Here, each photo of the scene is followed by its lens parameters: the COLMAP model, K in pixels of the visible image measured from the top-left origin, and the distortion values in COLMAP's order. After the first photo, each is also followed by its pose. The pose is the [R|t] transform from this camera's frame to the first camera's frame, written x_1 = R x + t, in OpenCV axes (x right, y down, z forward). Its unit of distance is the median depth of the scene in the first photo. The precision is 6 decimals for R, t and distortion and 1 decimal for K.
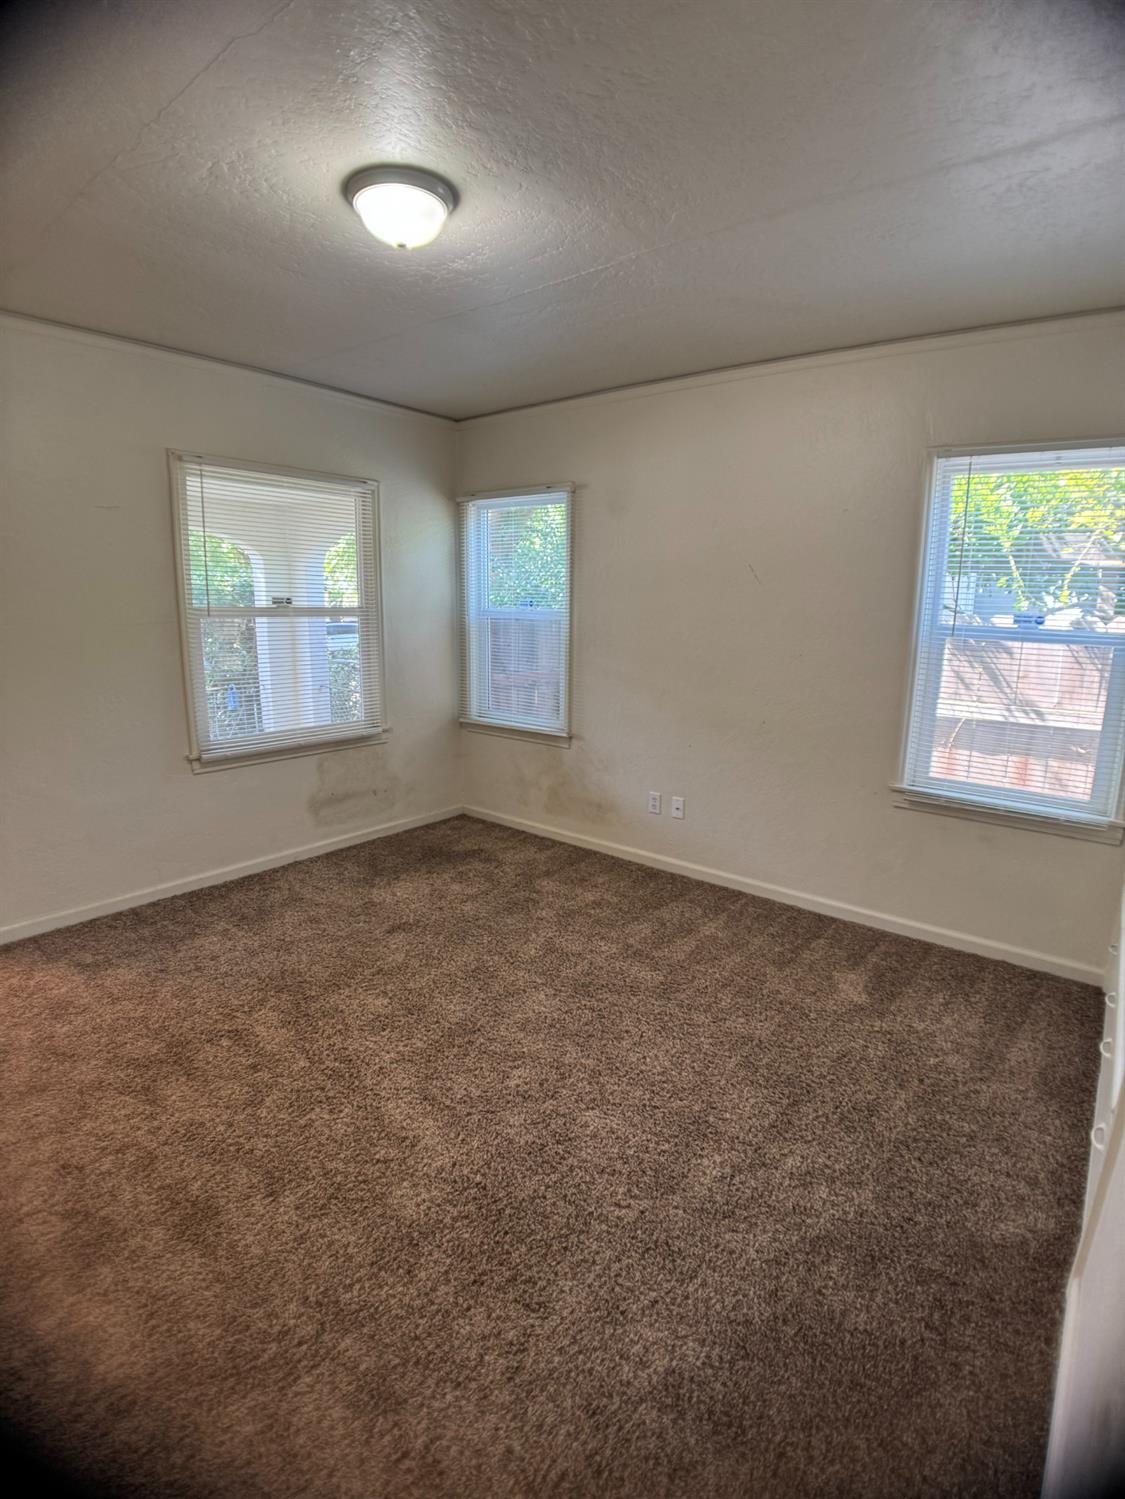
lens RADIAL K [[723.2, 0, 562.5], [0, 723.2, 749.5], [0, 0, 1]] dist [-0.065429, -0.012467]
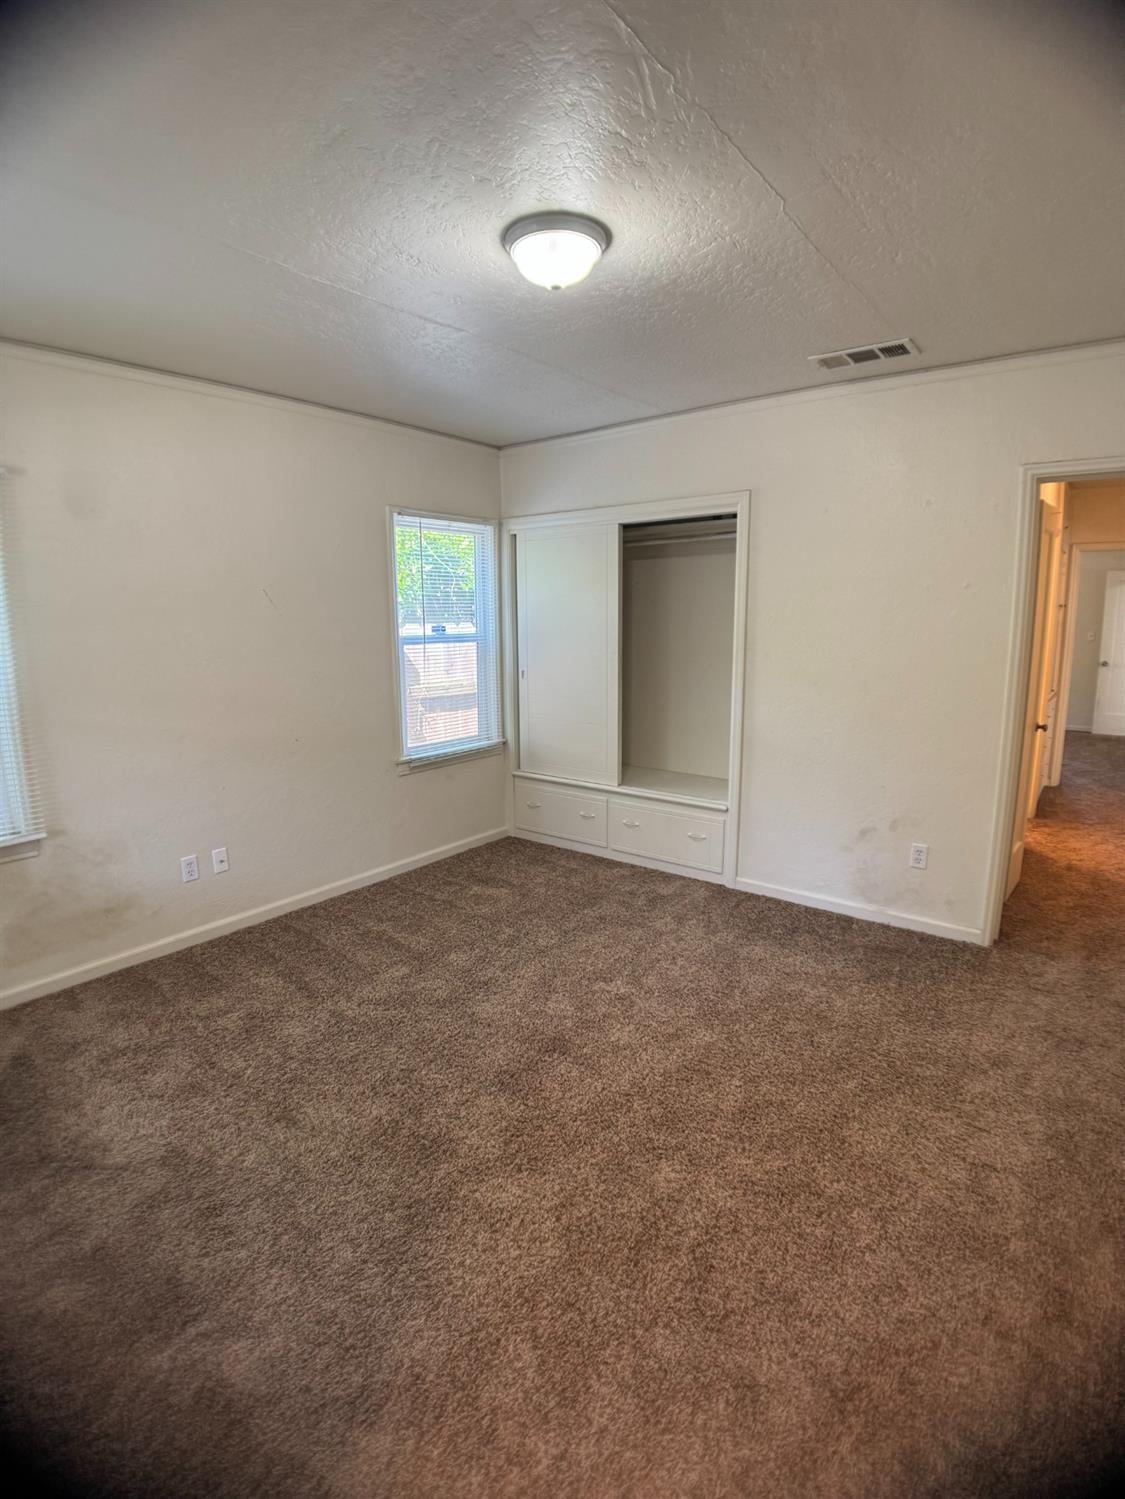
lens RADIAL K [[723.2, 0, 562.5], [0, 723.2, 749.5], [0, 0, 1]] dist [-0.065429, -0.012467]
pose [[-0.014465, -0.189915, 0.981694, -0.836989], [0.213720, 0.958520, 0.188580, -0.153631], [-0.976788, 0.212535, 0.026724, 0.671911]]
